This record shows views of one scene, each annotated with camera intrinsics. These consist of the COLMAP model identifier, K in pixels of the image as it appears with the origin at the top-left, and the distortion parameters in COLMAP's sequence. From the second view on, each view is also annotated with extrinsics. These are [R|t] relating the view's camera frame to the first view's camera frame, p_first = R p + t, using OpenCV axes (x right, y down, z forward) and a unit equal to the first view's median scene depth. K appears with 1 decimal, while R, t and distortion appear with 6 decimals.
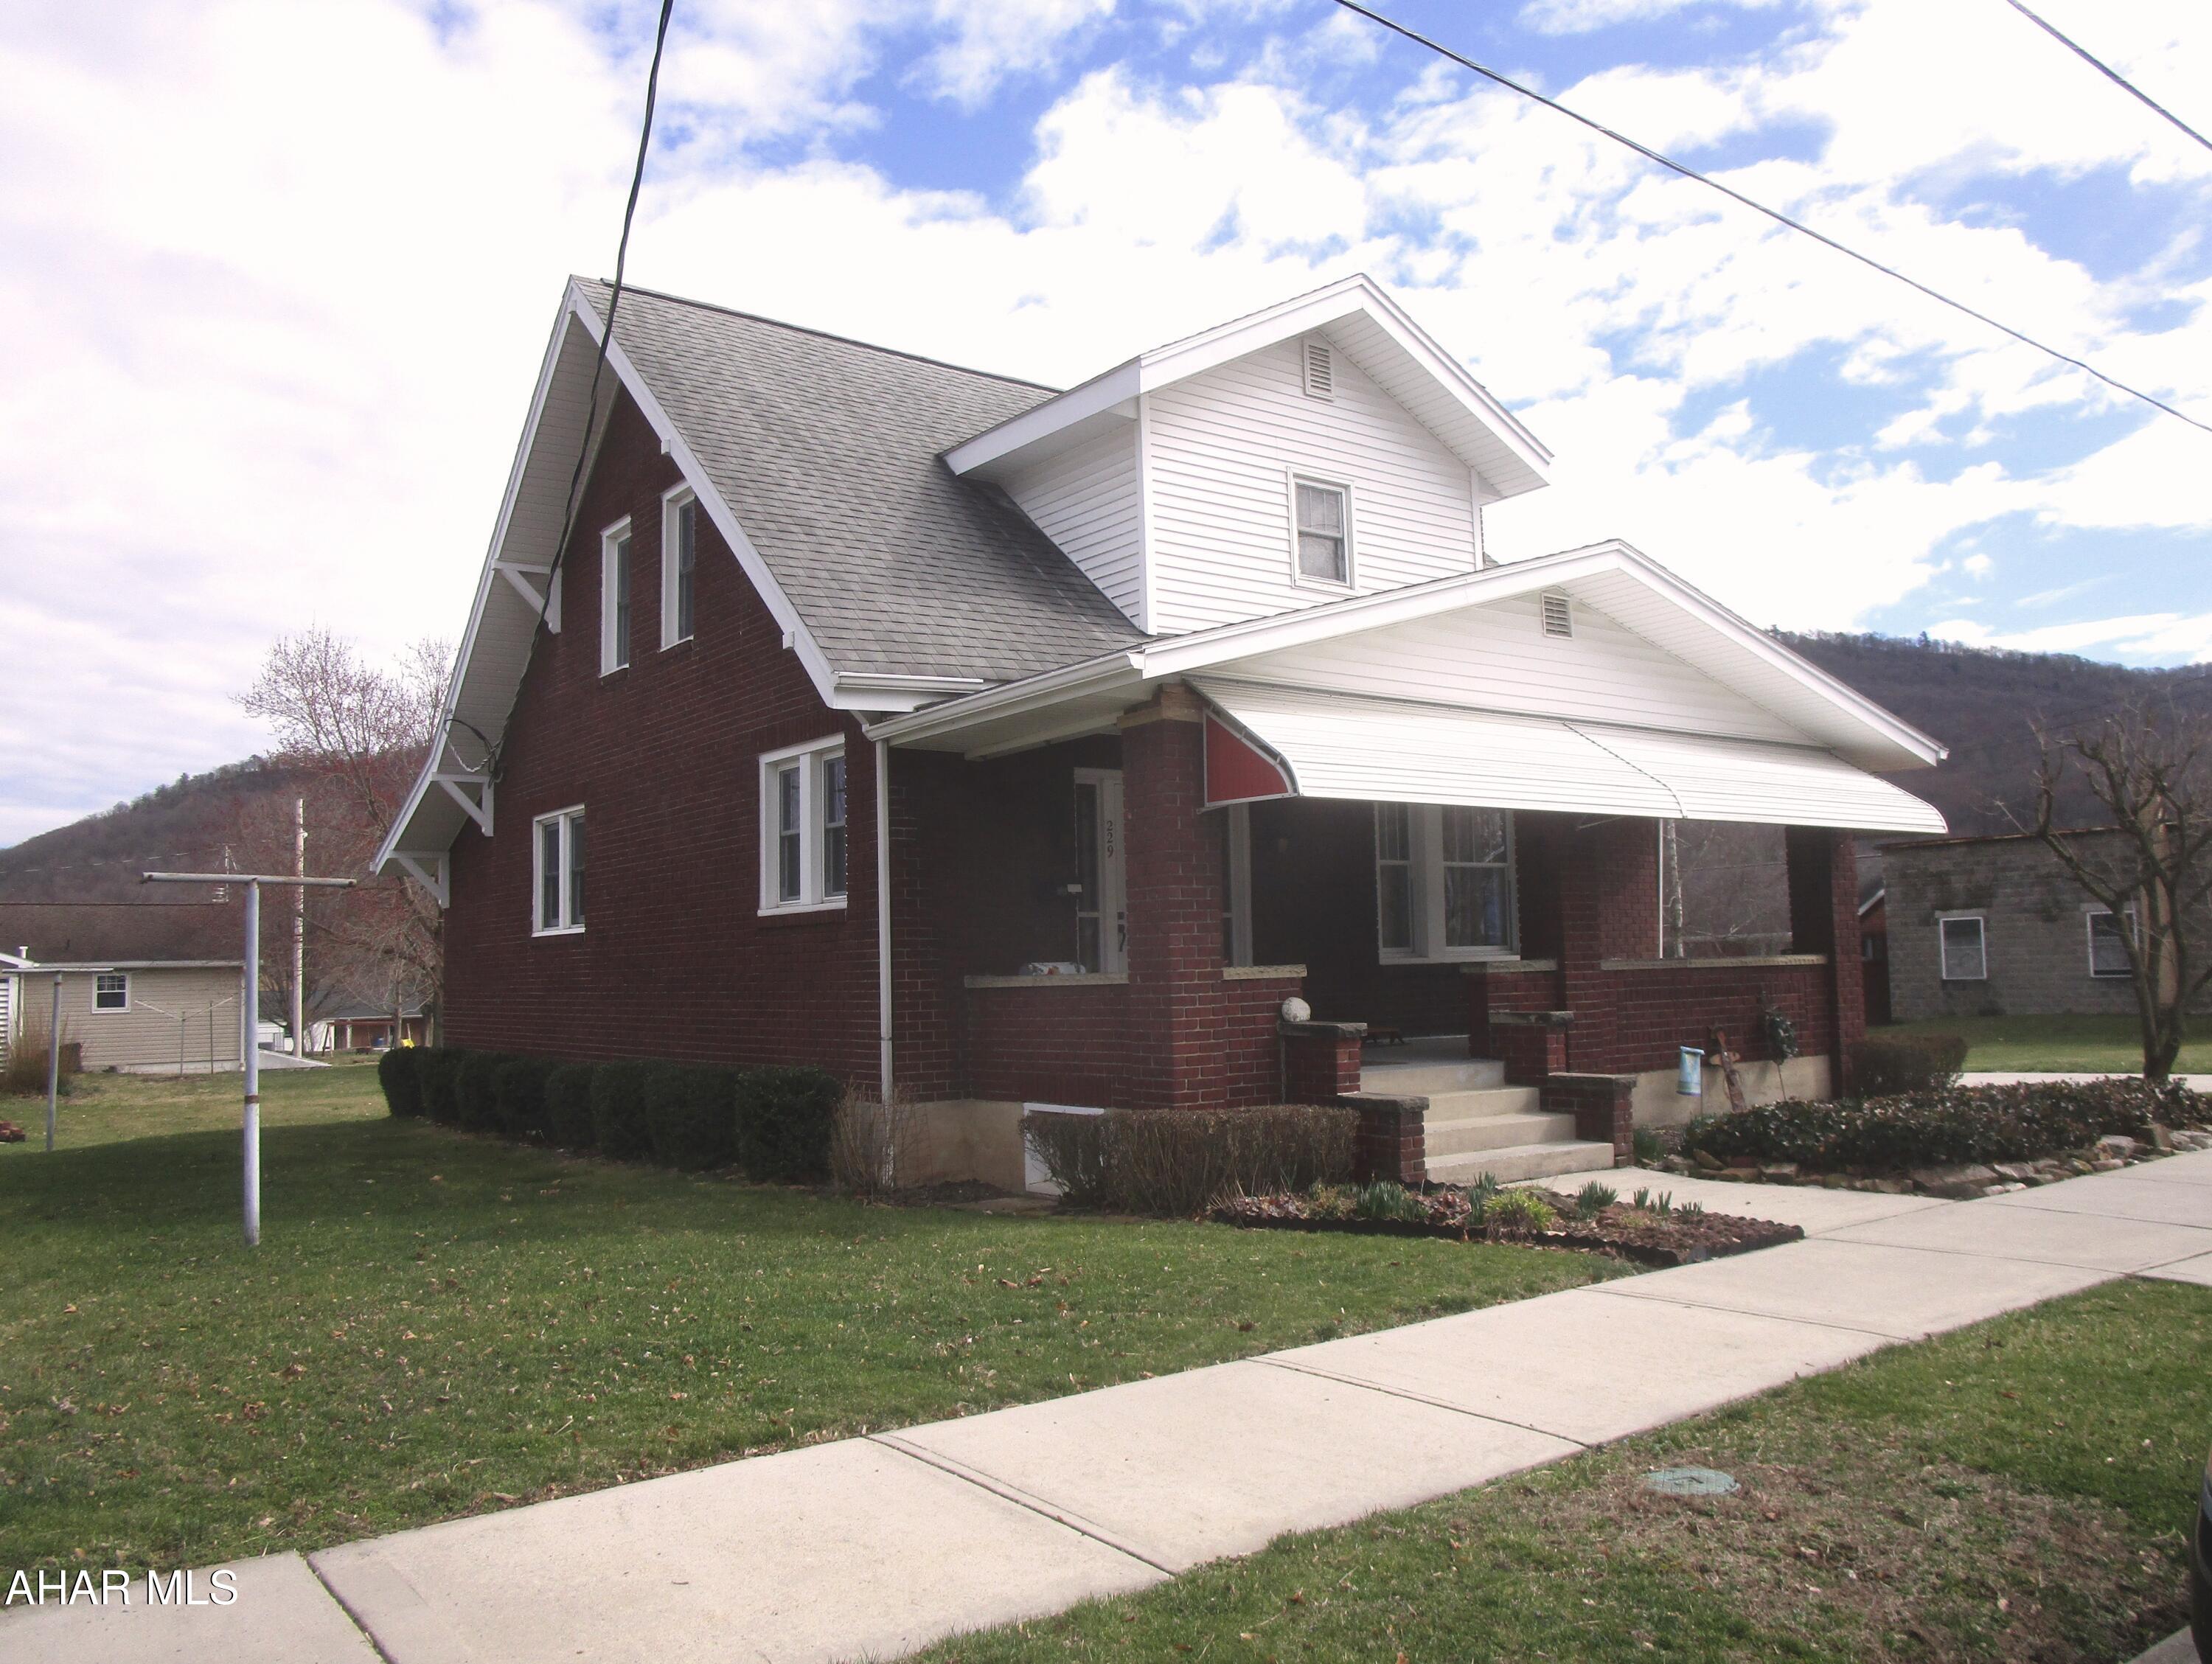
lens RADIAL K [[1743.2, 0, 1106.7], [0, 1743.2, 843.6], [0, 0, 1]] dist [-0.010964, -0.003029]
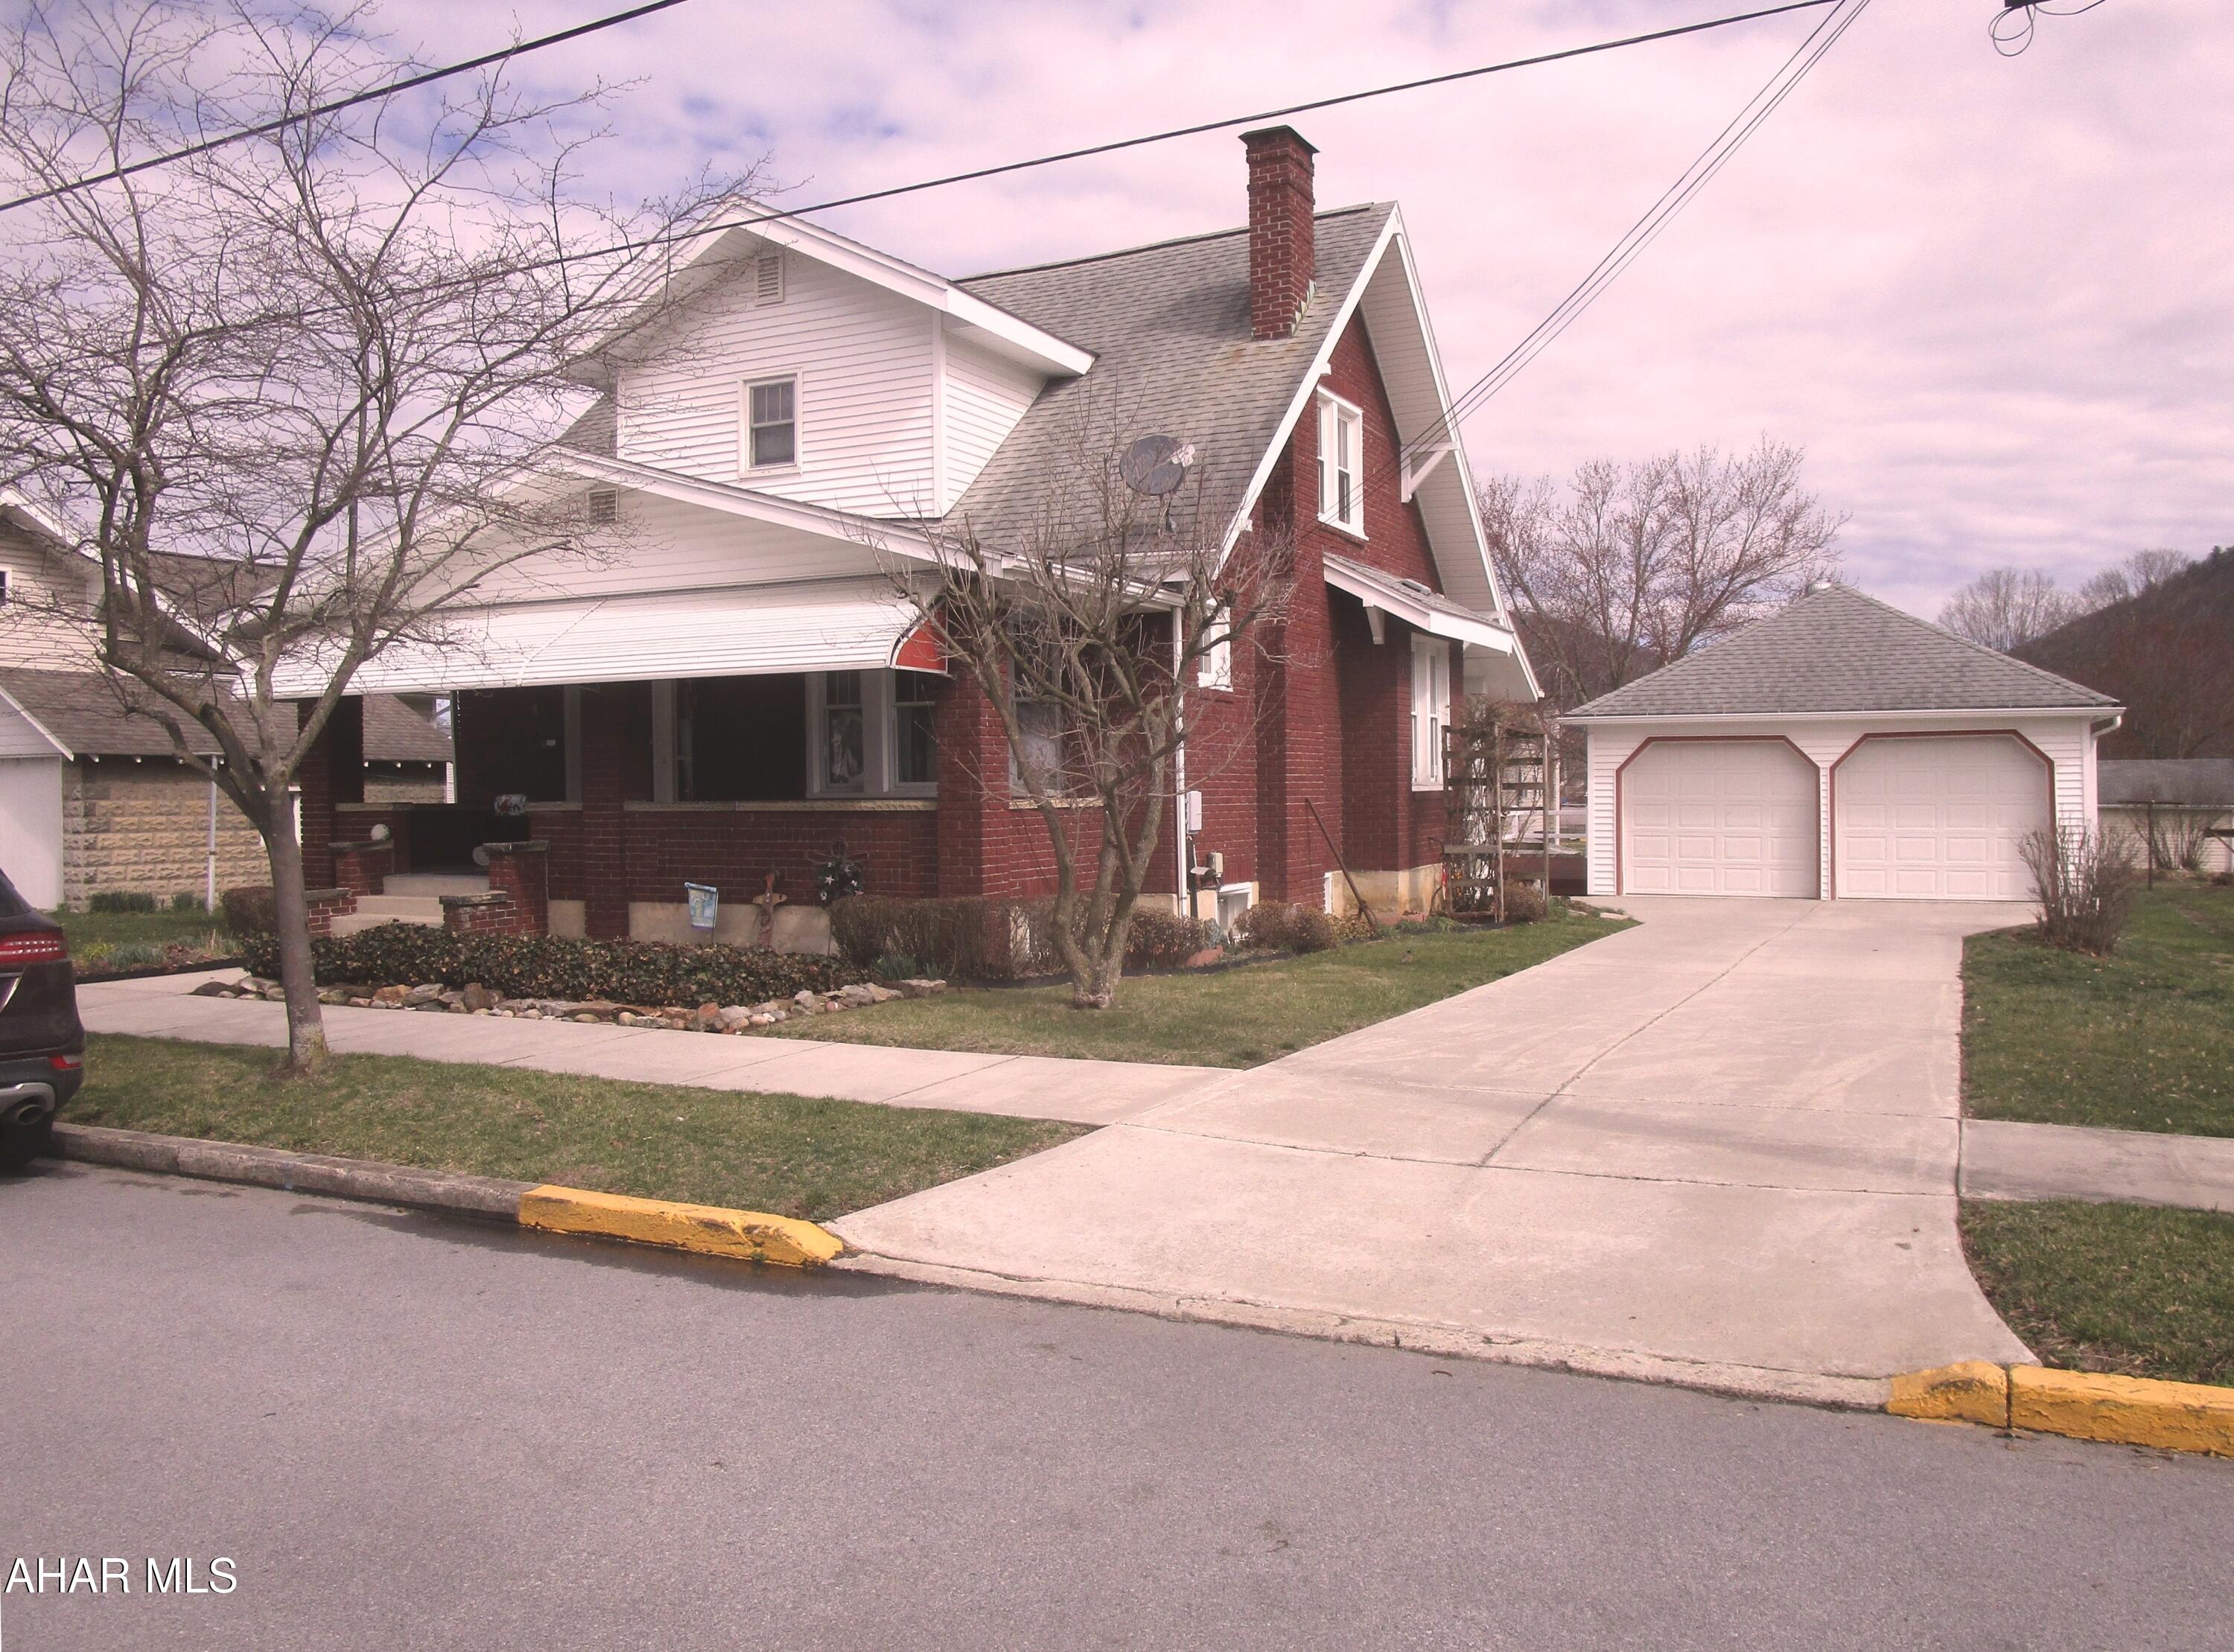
lens RADIAL K [[1761.1, 0, 1117.4], [0, 1761.1, 811.5], [0, 0, 1]] dist [-0.001123, -0.002438]
pose [[0.448871, 0.031184, -0.893052, 1.280159], [0.064660, 0.995638, 0.067266, 0.012980], [0.891254, -0.087939, 0.444896, 0.664476]]
